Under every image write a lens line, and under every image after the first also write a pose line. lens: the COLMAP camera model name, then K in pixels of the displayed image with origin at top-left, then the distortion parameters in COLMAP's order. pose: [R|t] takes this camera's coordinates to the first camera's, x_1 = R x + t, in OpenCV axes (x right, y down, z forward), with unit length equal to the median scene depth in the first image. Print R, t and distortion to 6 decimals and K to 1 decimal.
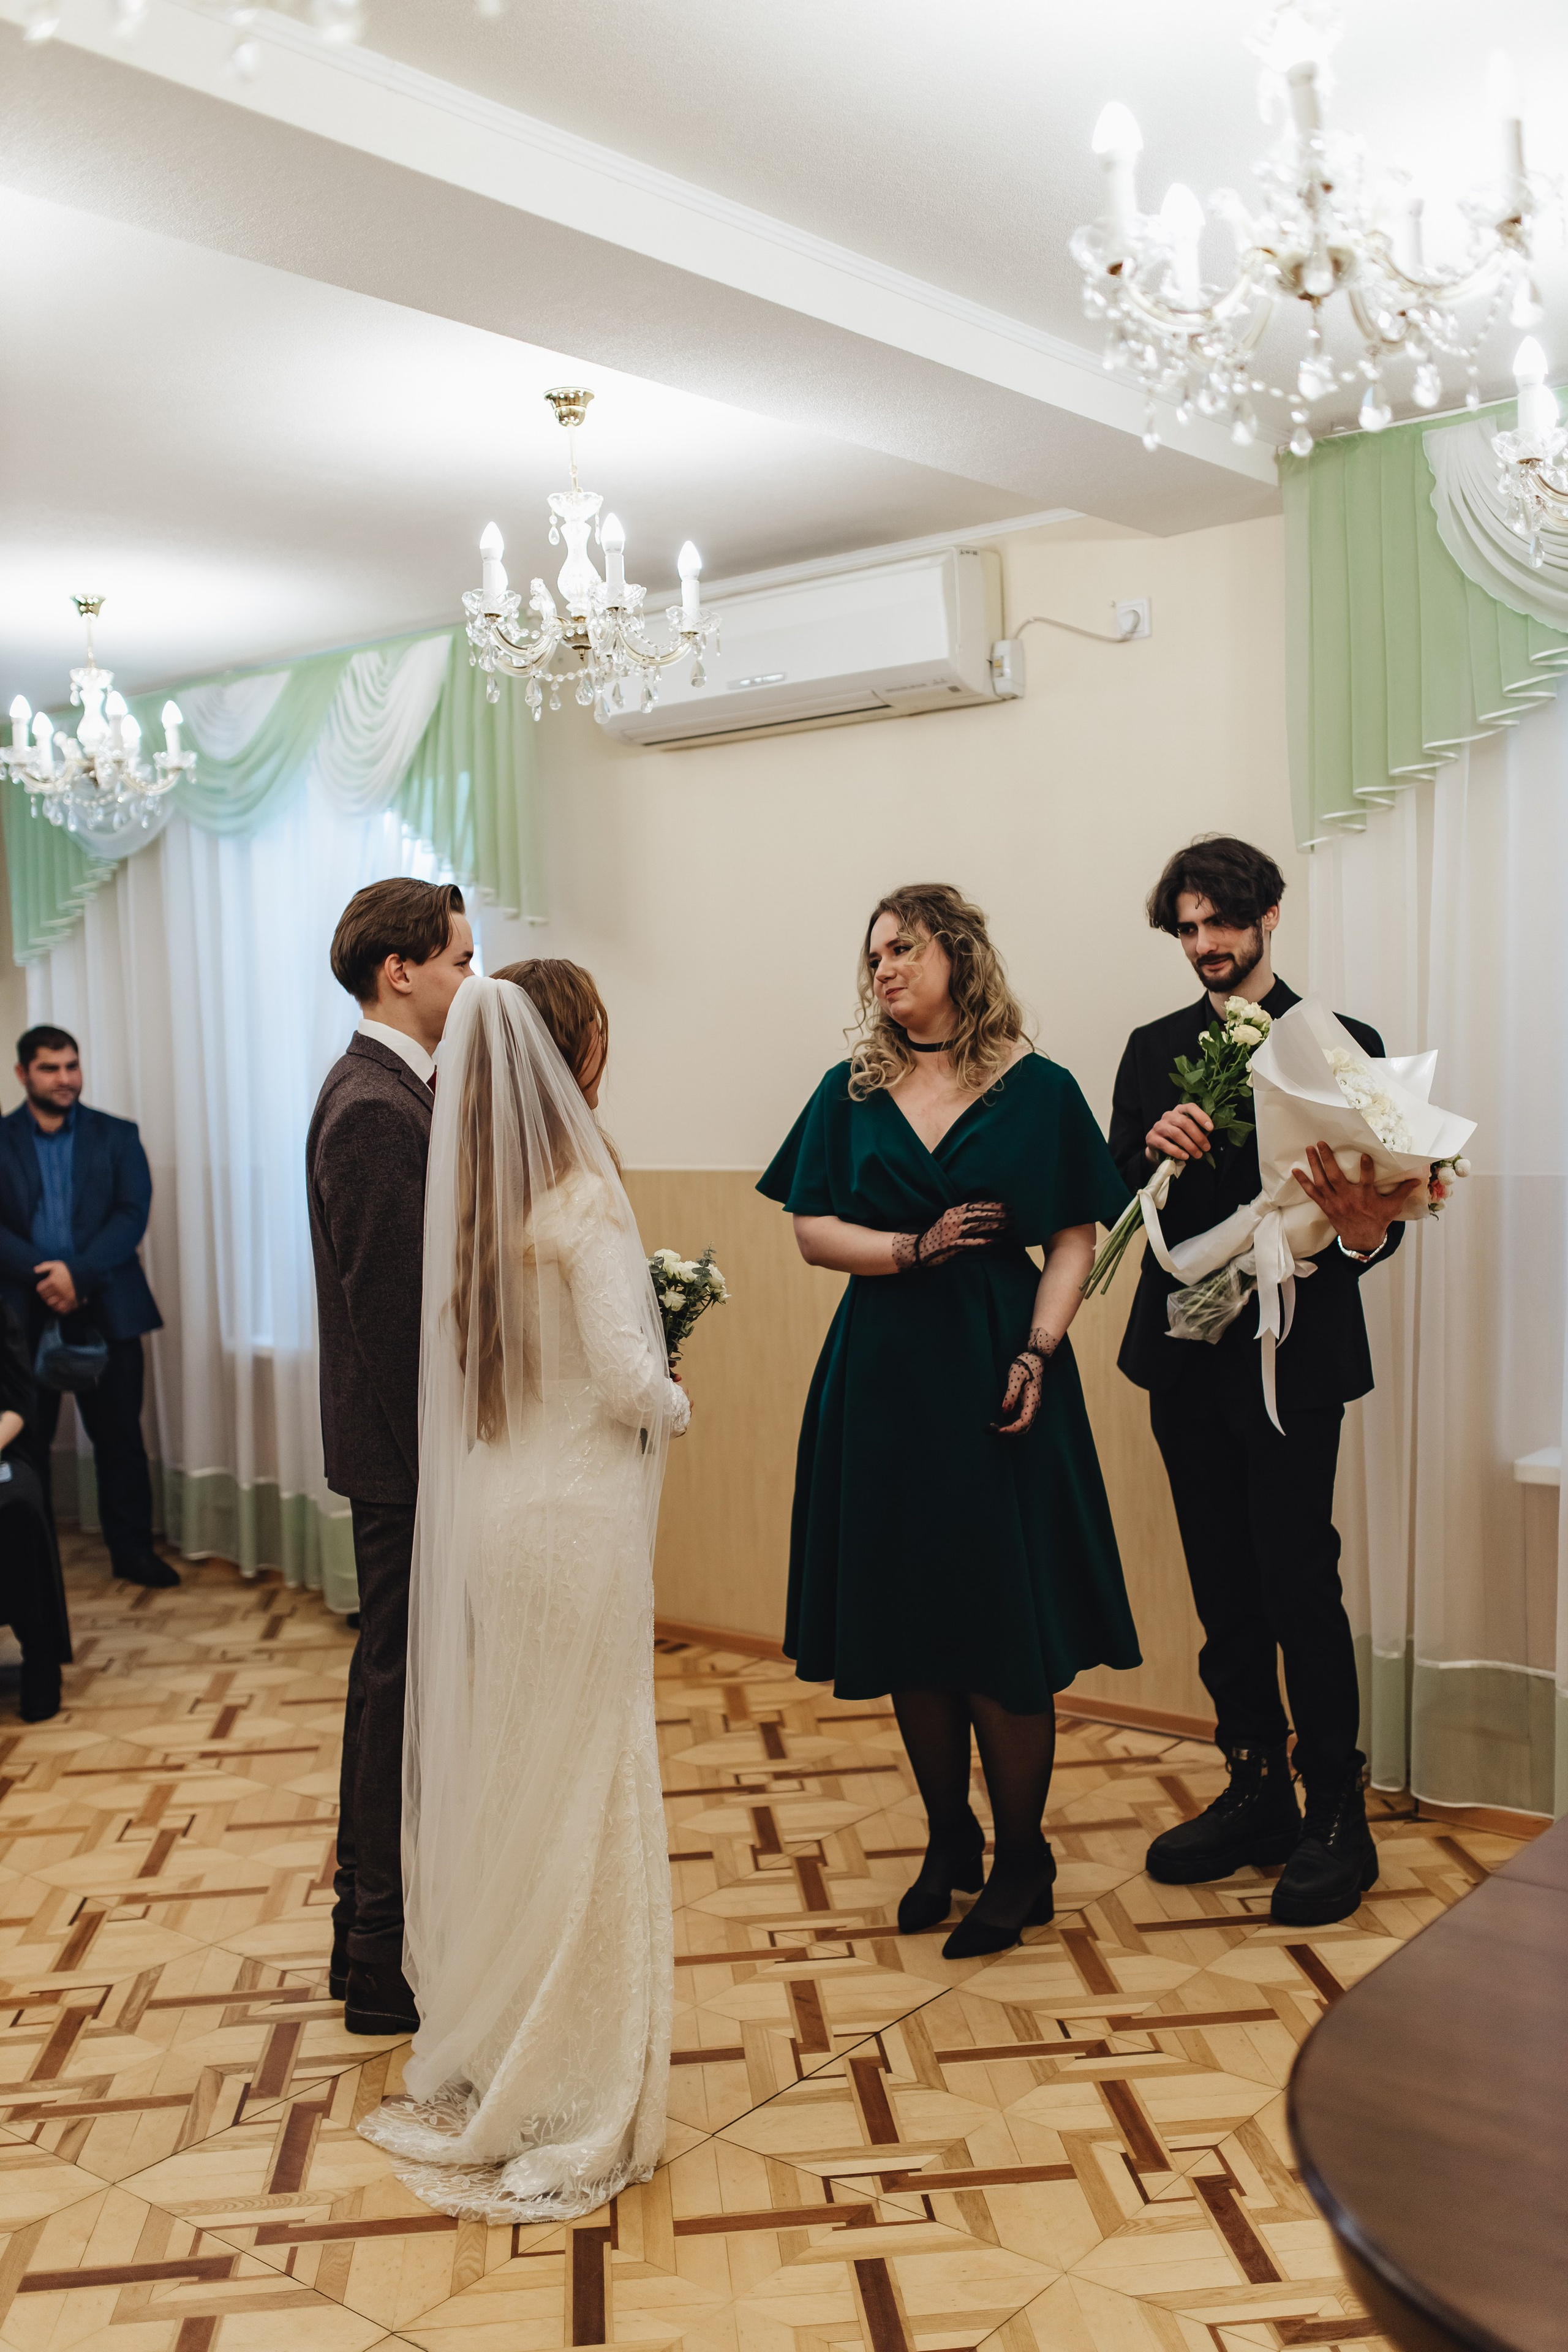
lens RADIAL K [[2211.7, 0, 784.0], [0, 2211.7, 1176.0], [0, 0, 1]] dist [0.005717, 0.002321]
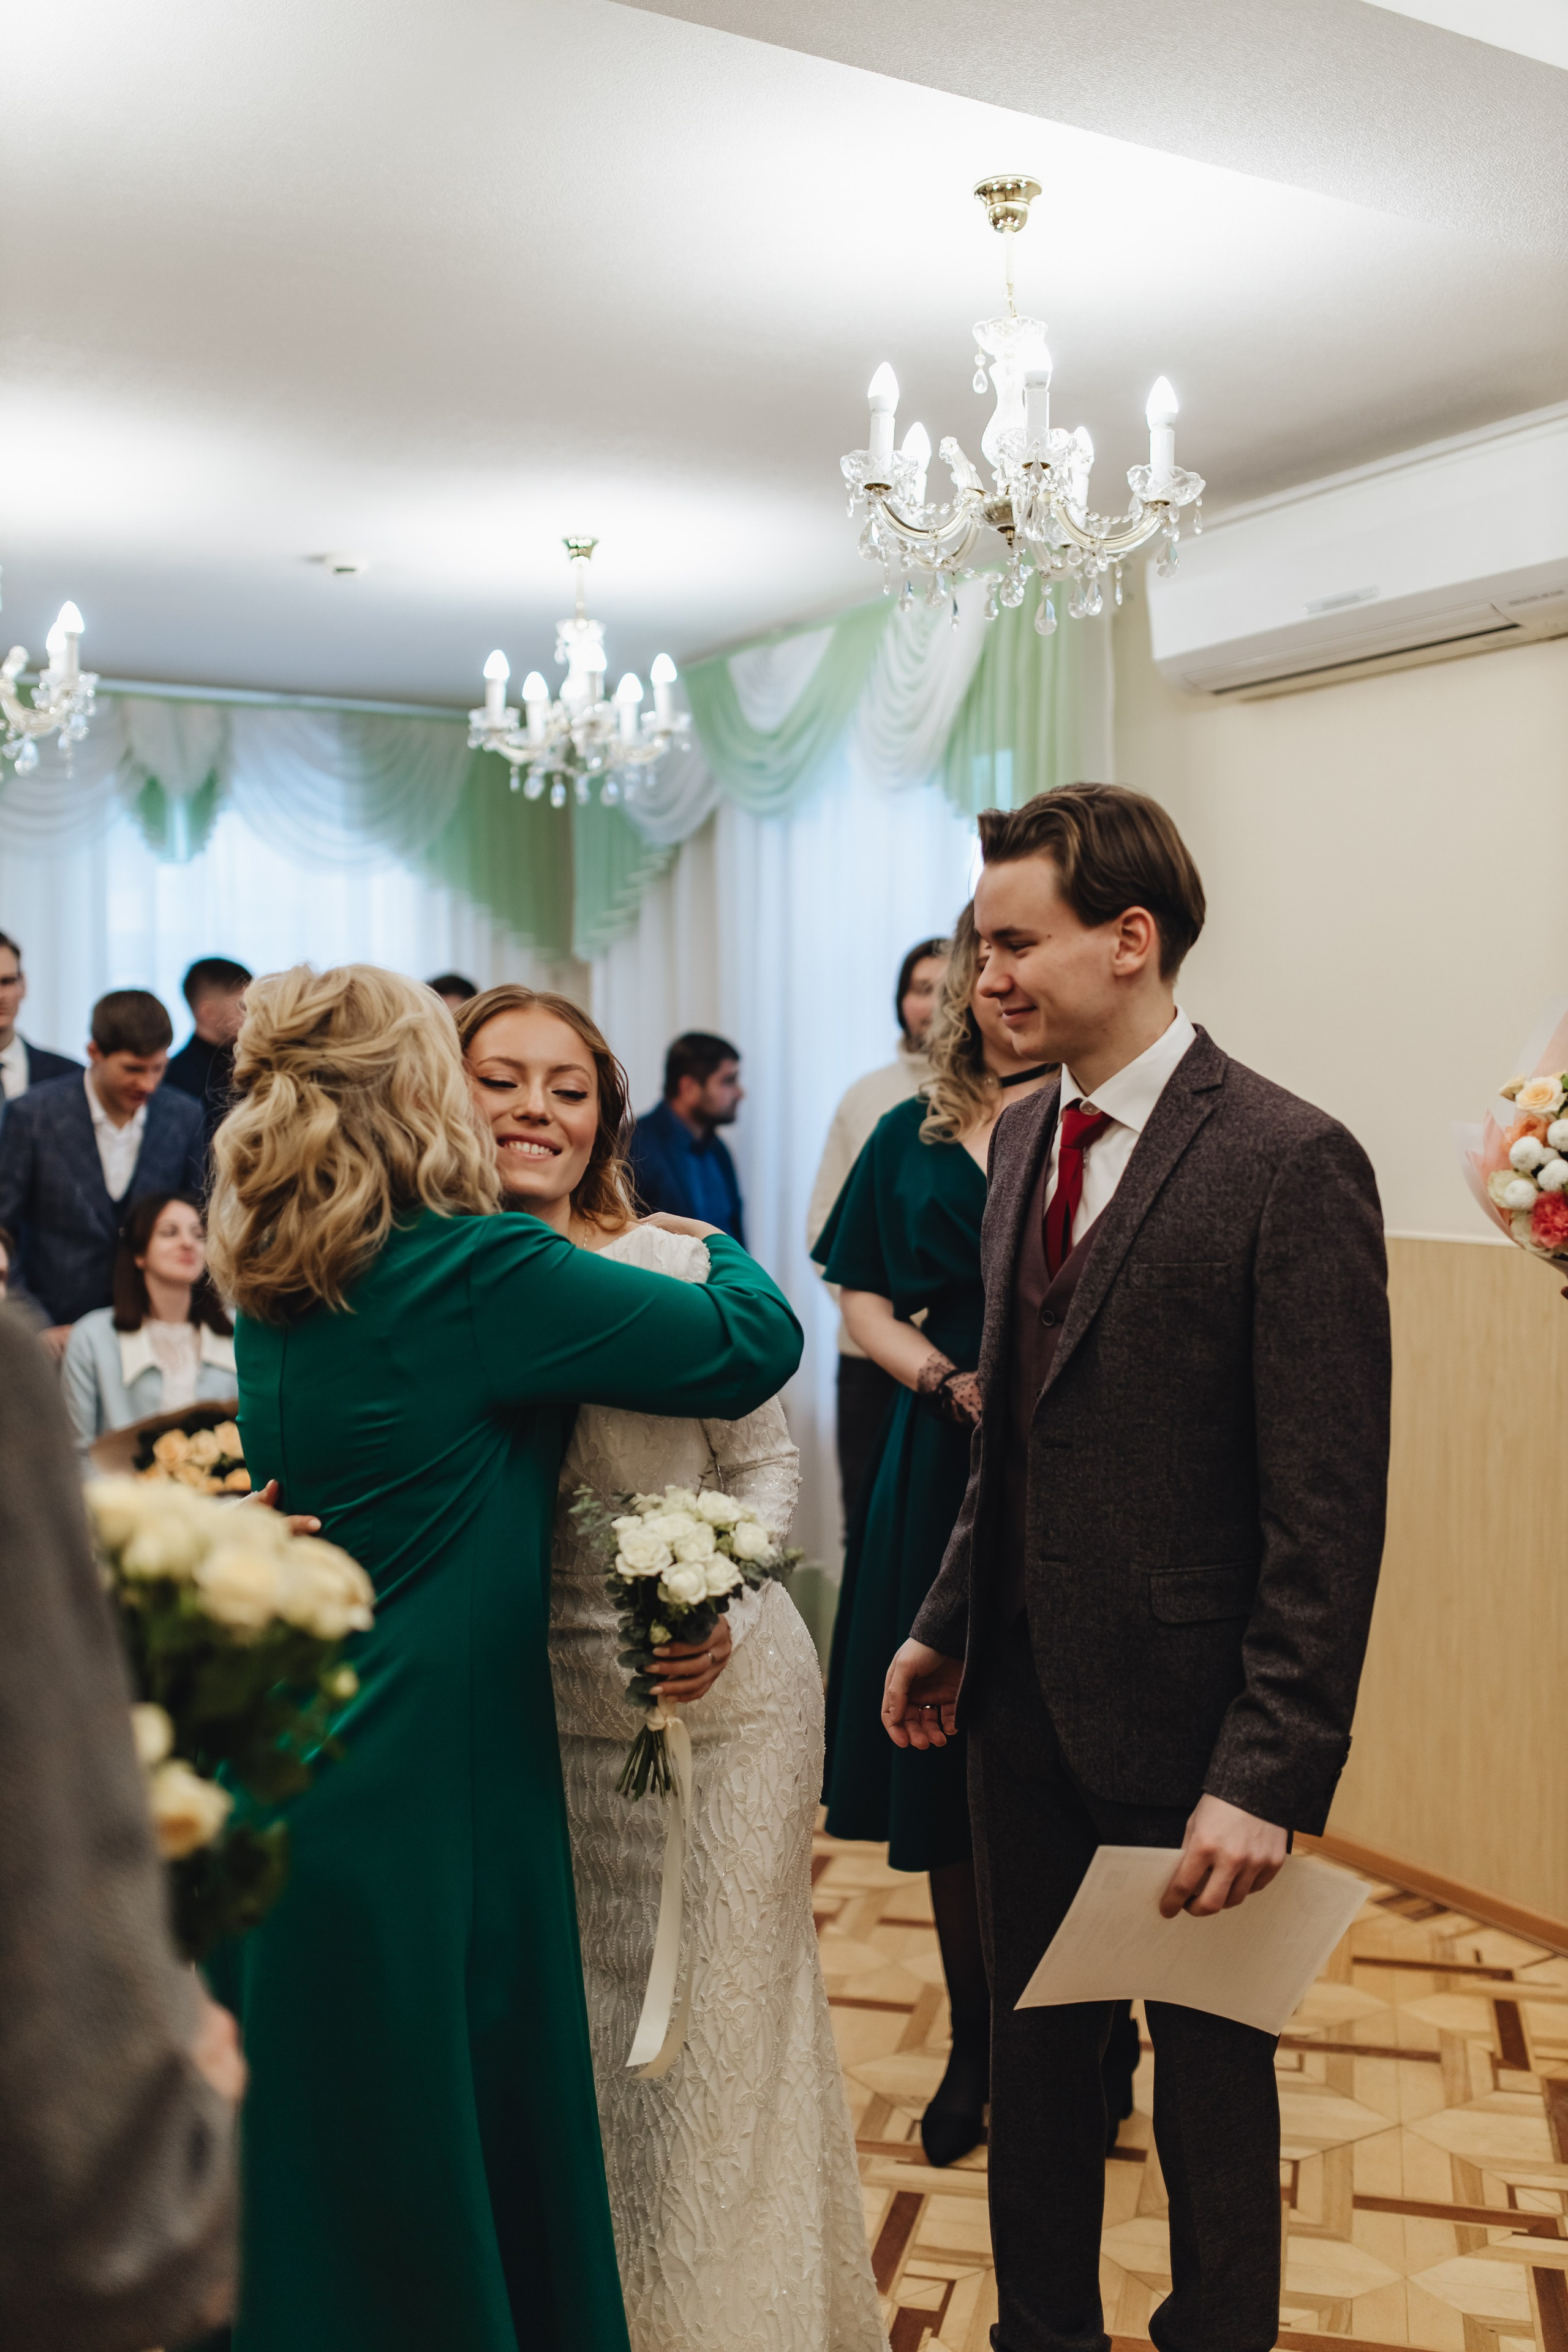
lens RADIAL K [[2211.7, 0, 784.0], [0, 2211.7, 1176.0], [0, 0, 1]] dist [0.005717, 0.002321]
pose [[0.940681, 0.050228, -0.335553, 0.069841], [-0.052354, 0.998625, 0.002713, -0.015027], [0.335228, 0.015015, 0.942017, 0.201211]]
